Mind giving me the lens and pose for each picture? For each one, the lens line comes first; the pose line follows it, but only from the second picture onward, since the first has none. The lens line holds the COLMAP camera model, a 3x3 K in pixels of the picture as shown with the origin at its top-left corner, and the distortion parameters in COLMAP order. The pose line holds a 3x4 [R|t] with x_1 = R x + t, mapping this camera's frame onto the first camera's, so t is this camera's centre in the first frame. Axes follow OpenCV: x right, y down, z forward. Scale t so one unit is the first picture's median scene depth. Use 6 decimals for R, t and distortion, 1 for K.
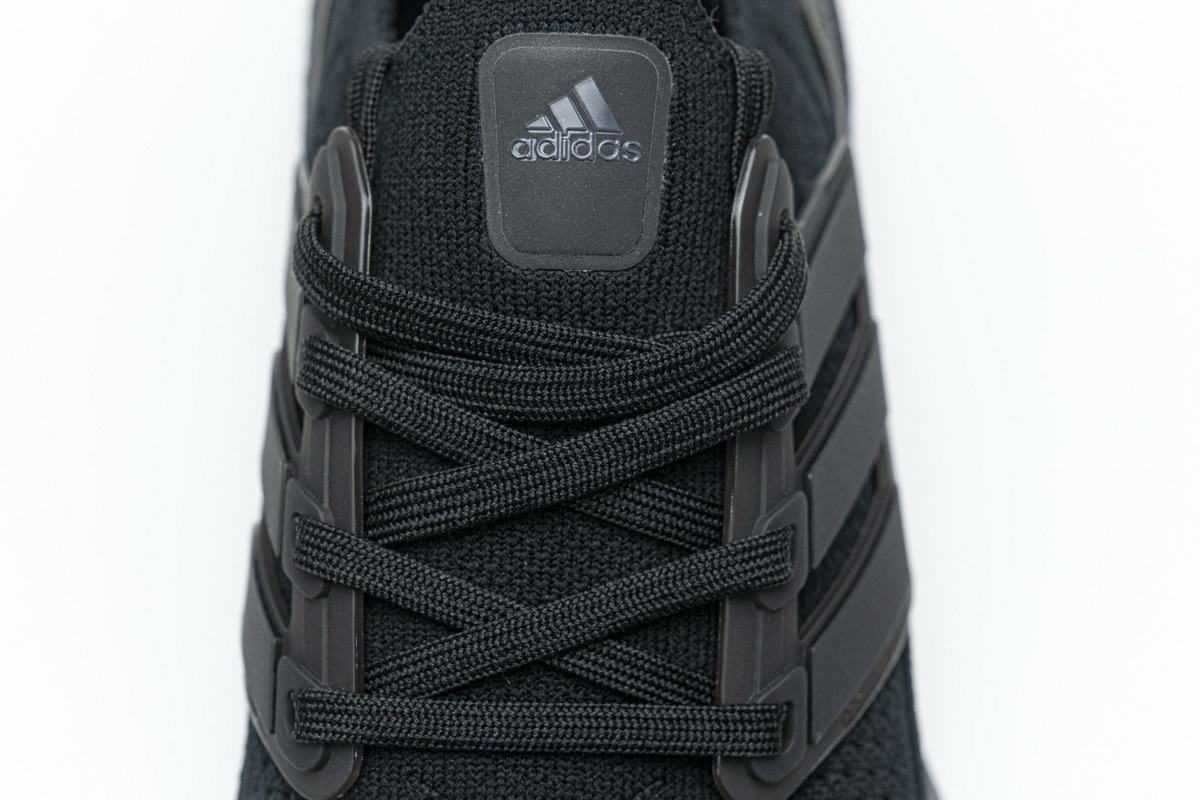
lens RADIAL K [[2343.5, 0, 597.8], [0, 2343.5, 404.7], [0, 0, 1]] dist [0.020100, 0.000000]
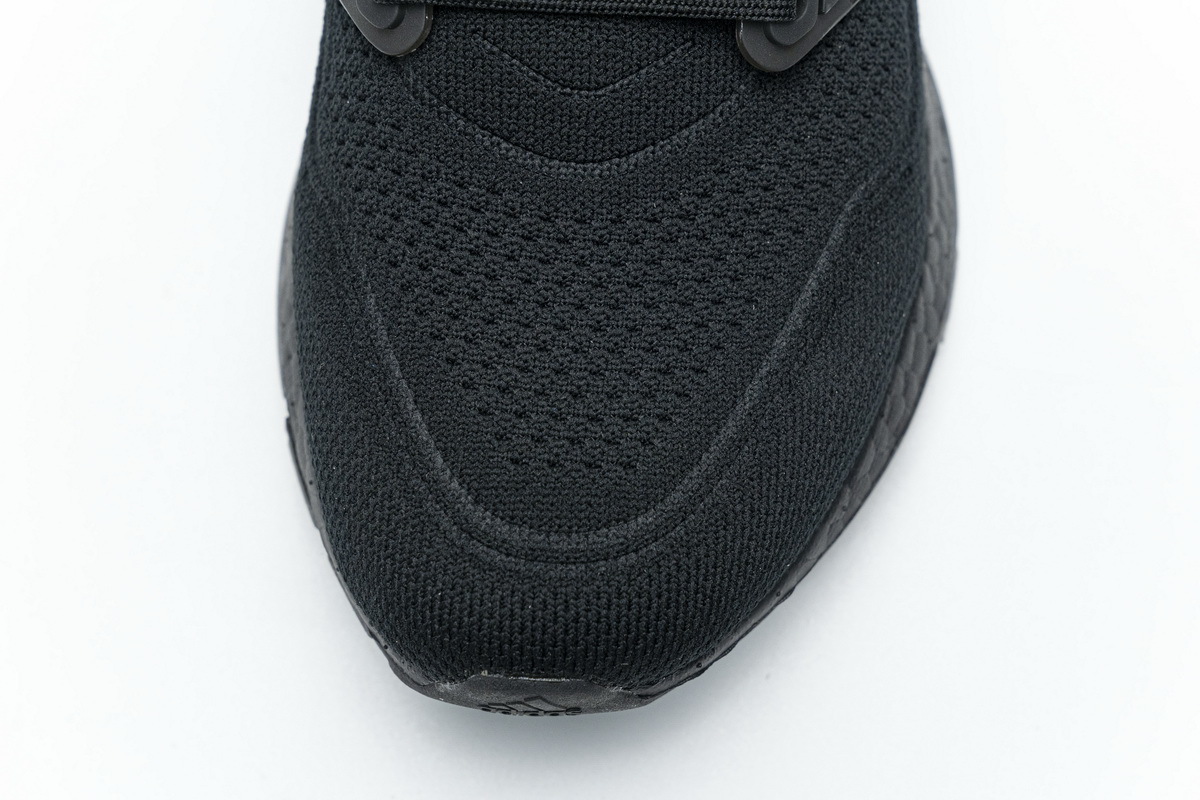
lens RADIAL K [[2343.5, 0, 604.4], [0, 2343.5, 399.5], [0, 0, 1]] dist [0.020100, 0.000000]
pose [[0.999905, 0.013533, -0.002671, -0.010123], [-0.012448, 0.968674, 0.248025, 0.045448], [0.005944, -0.247968, 0.968750, -0.165580]]
